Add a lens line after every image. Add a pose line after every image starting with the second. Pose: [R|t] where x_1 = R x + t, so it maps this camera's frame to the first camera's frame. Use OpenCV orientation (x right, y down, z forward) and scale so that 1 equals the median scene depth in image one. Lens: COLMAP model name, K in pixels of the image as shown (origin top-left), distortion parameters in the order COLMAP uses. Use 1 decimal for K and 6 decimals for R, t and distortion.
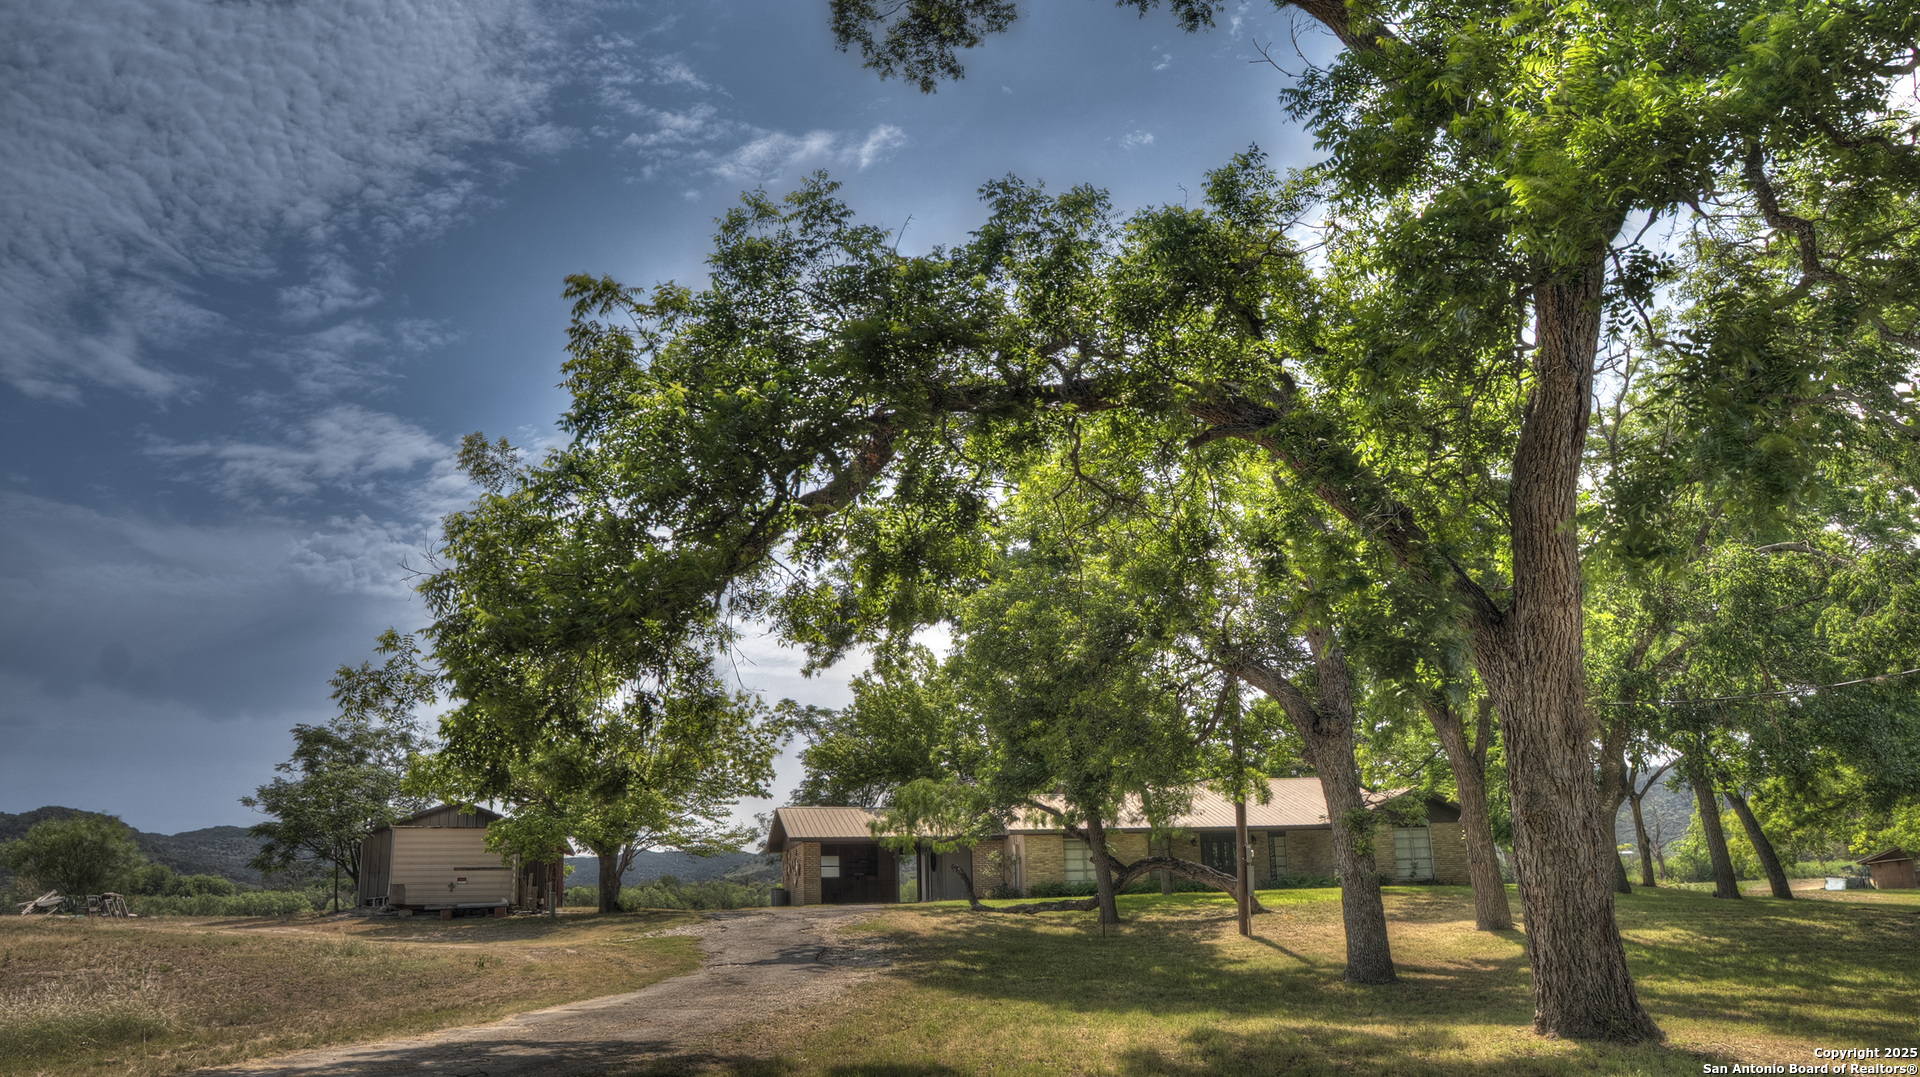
lens RADIAL K [[1375.7, 0, 943.4], [0, 1375.7, 539.3], [0, 0, 1]] dist [-0.098336, 0.059940]
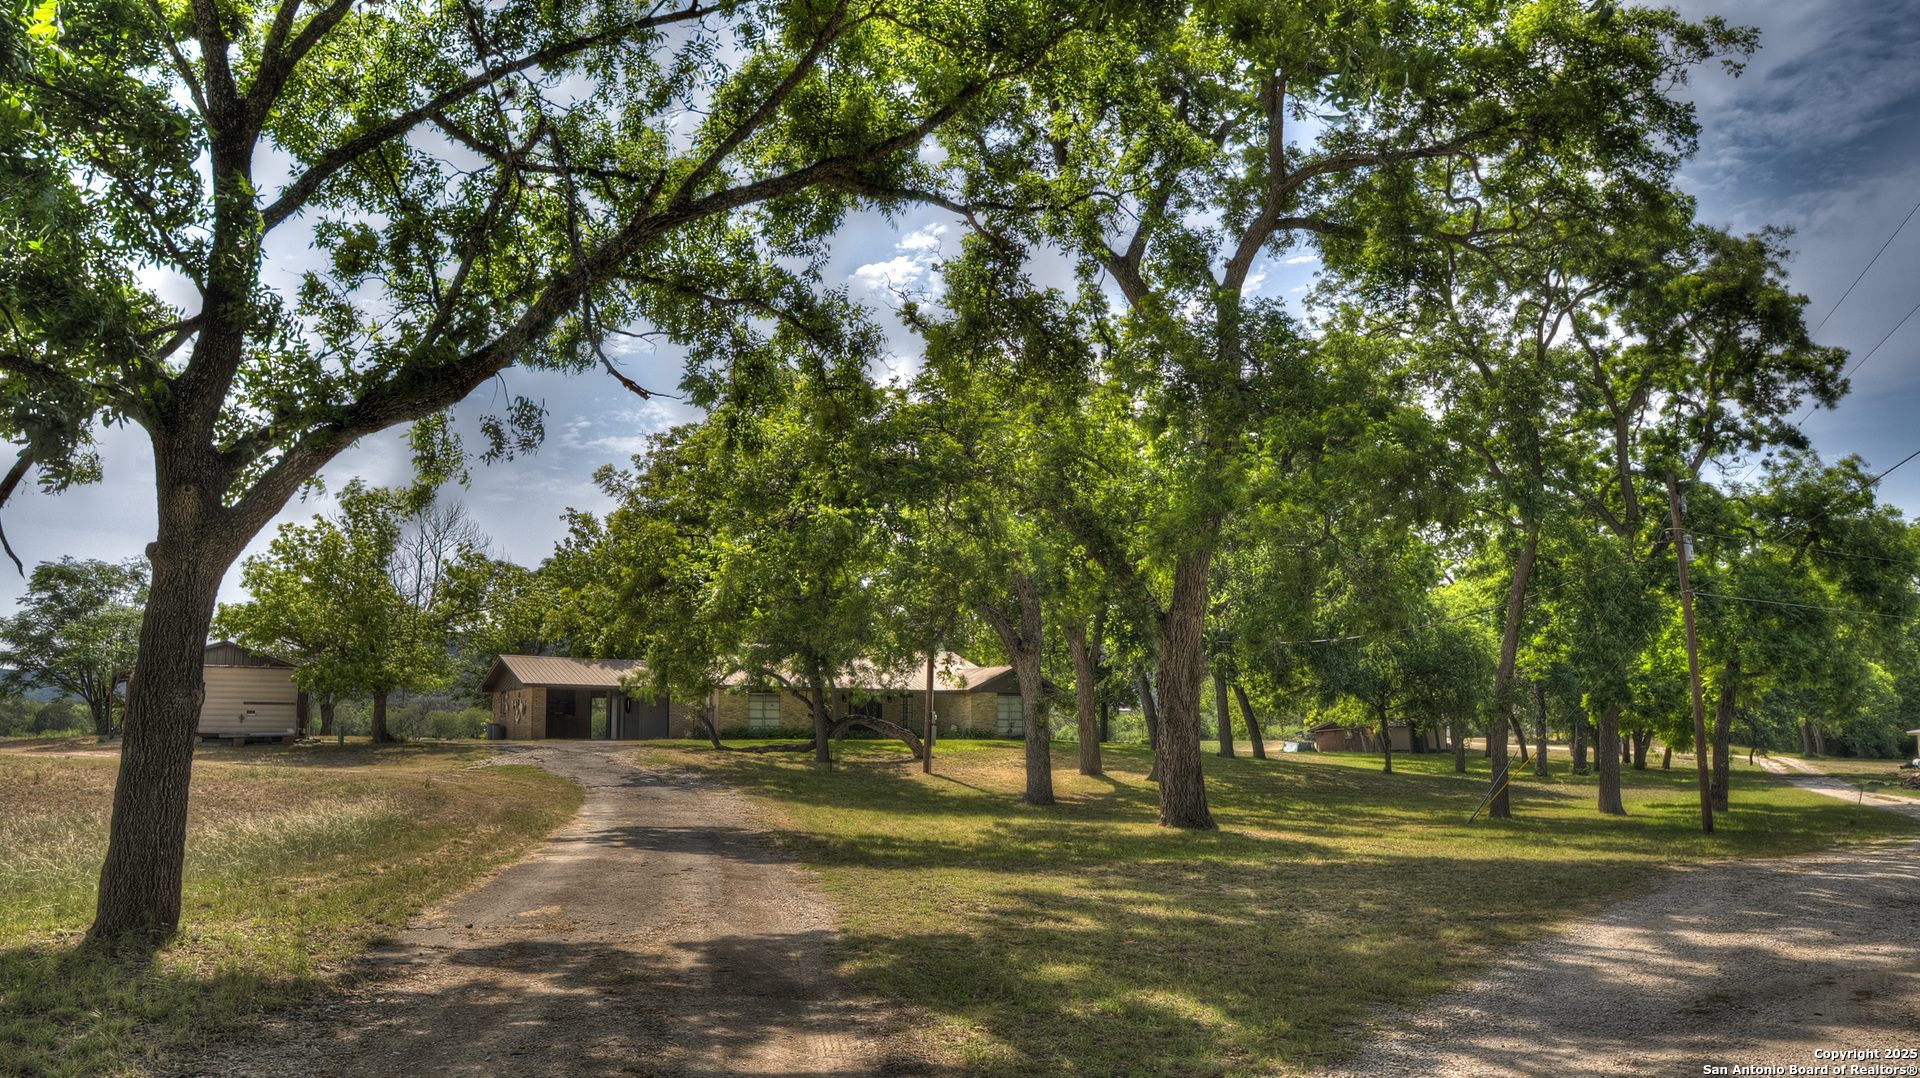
lens RADIAL K [[1375.7, 0, 966.5], [0, 1375.7, 539.3], [0, 0, 1]] dist [-0.098336, 0.059940]
pose [[0.939793, 0.072044, 0.334064, -0.208427], [-0.110405, 0.989114, 0.097280, -0.085438], [-0.323419, -0.128306, 0.937517, -0.295226]]
